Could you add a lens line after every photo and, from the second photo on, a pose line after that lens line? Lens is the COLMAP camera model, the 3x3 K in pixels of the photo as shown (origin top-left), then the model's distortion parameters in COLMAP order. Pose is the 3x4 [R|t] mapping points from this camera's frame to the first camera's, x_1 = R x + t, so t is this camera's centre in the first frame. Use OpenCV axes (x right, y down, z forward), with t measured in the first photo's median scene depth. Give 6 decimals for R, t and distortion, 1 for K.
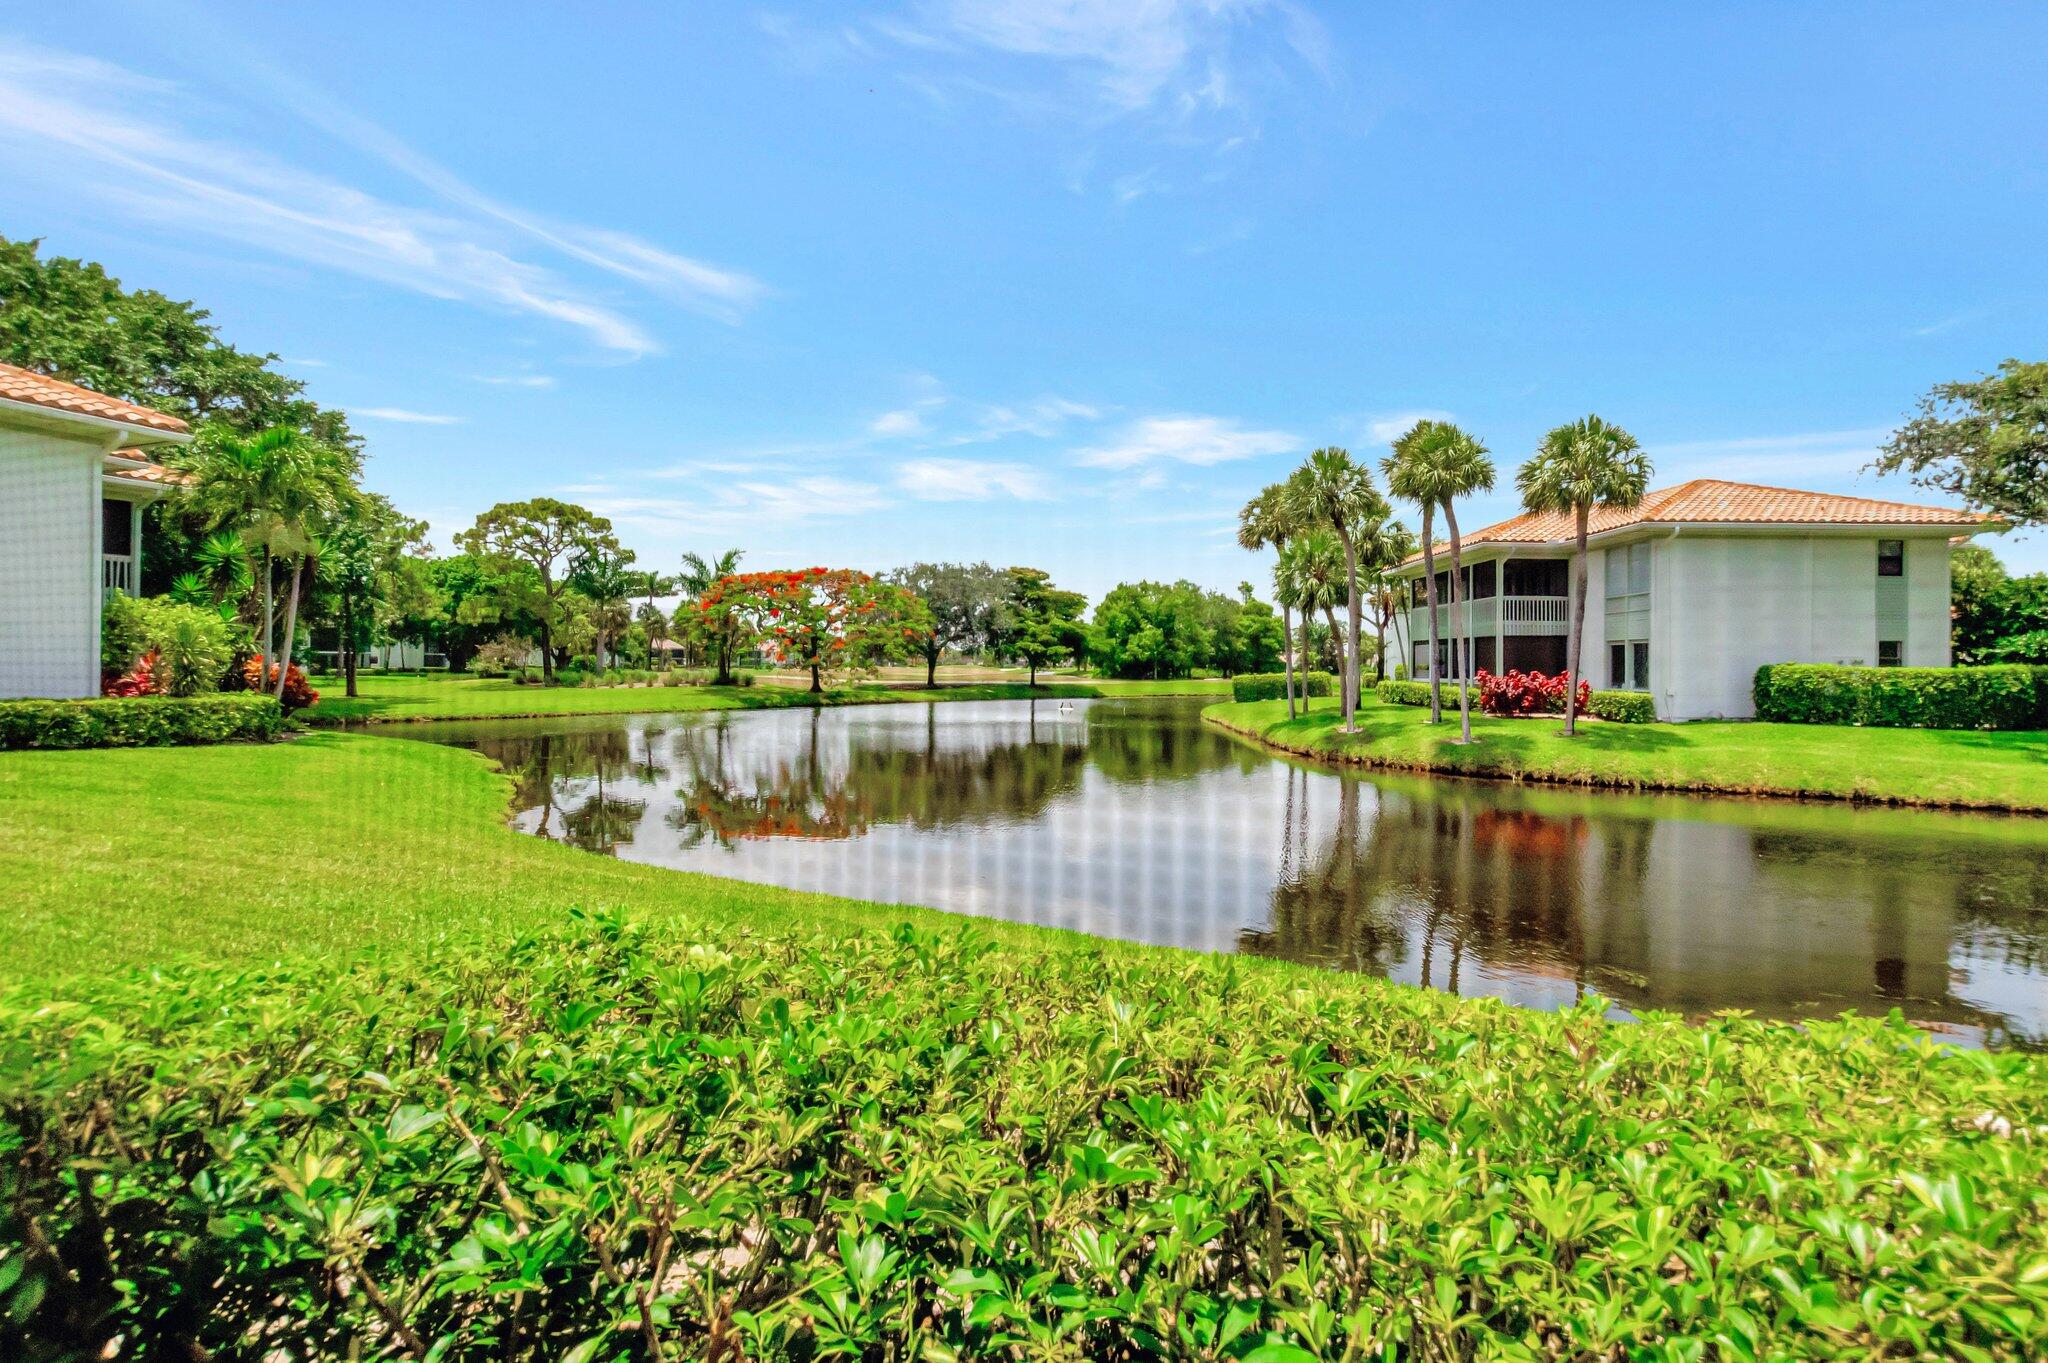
lens RADIAL K [[900.3, 0, 1034.1], [0, 900.3, 675.1], [0, 0, 1]] dist [-0.006224, -0.001061]
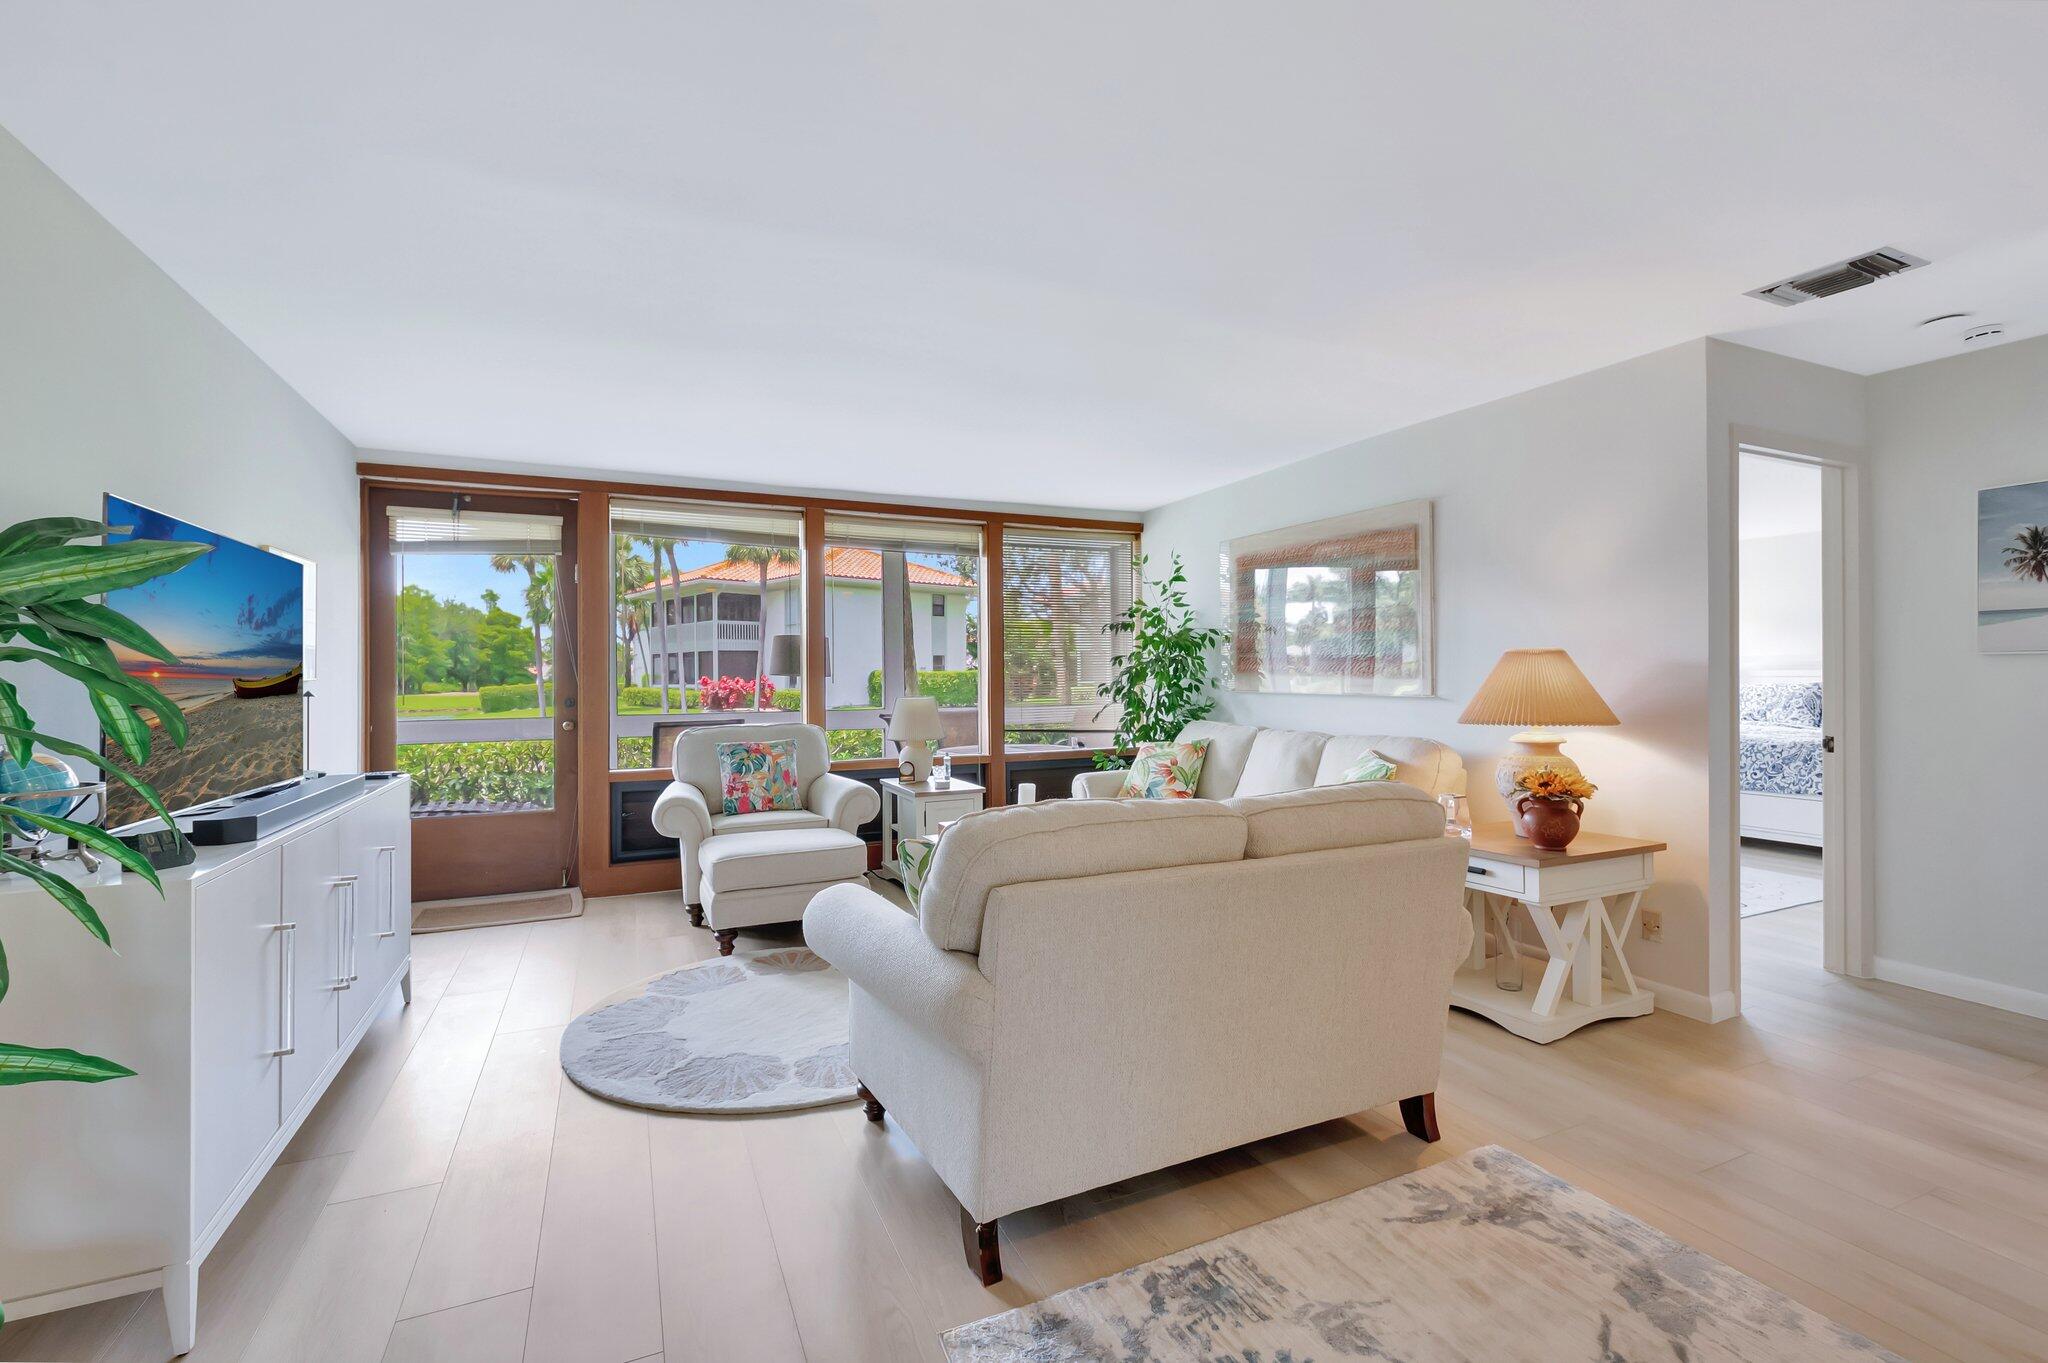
lens RADIAL K [[900.3, 0, 1036.2], [0, 900.3, 669.9], [0, 0, 1]] dist [-0.006224, -0.001061]
pose [[0.710258, -0.008821, 0.703886, -0.117550], [0.021809, 0.999717, -0.009477, 0.011480], [-0.703603, 0.022082, 0.710250, -0.405480]]
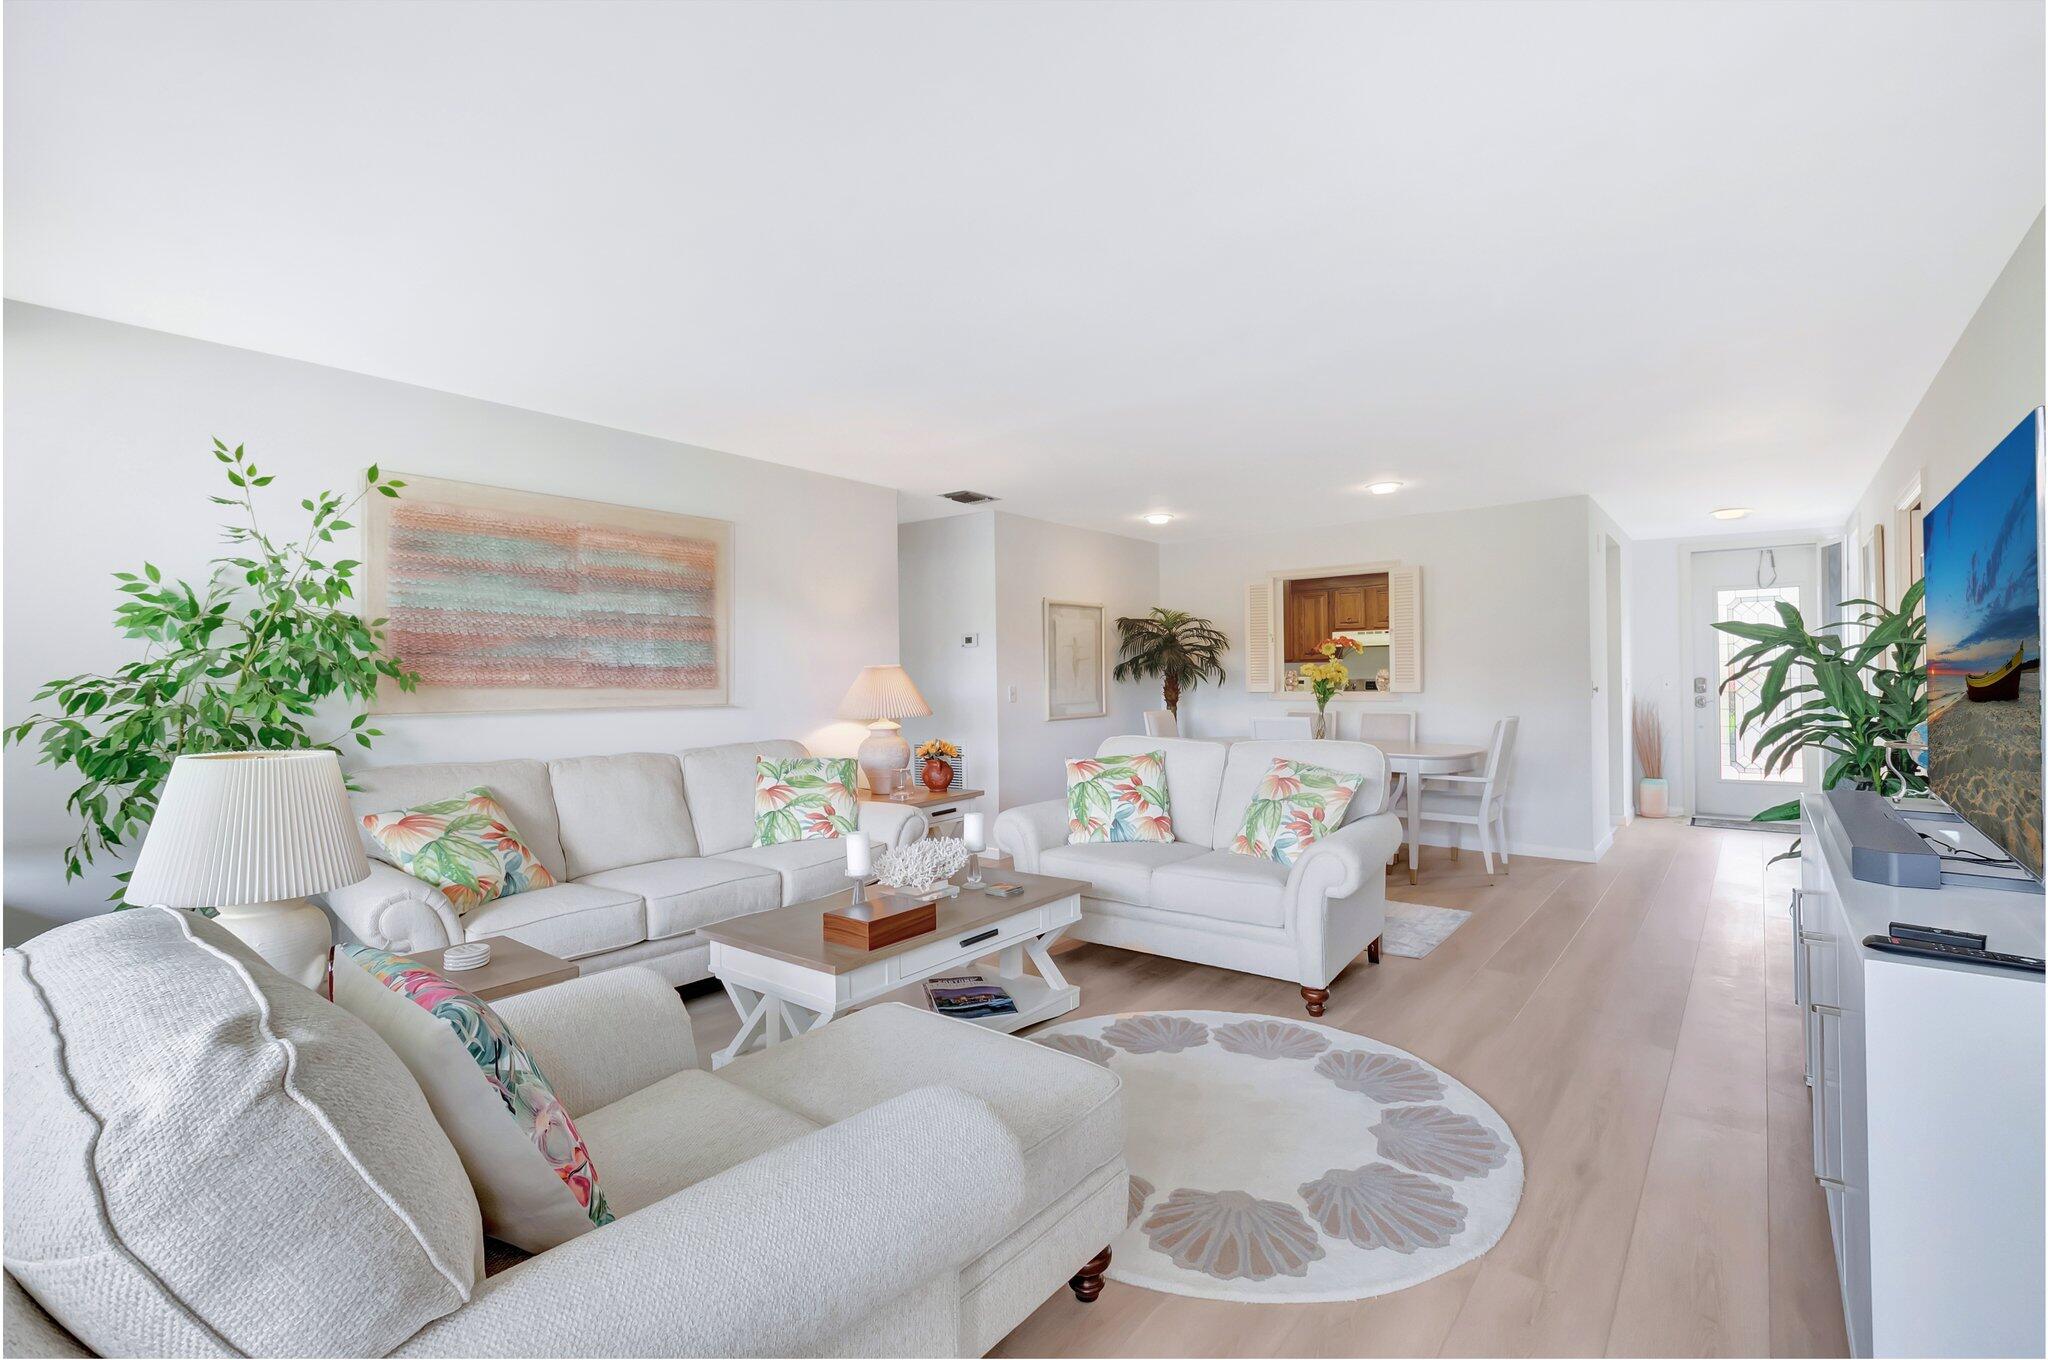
lens RADIAL K [[900.3, 0, 1014.3], [0, 900.3, 685.4], [0, 0, 1]] dist [-0.006224, -0.001061]
pose [[-0.940496, 0.000484, 0.339804, -0.051893], [0.008497, 0.999720, 0.022093, 0.008470], [-0.339698, 0.023665, -0.940237, -0.136422]]
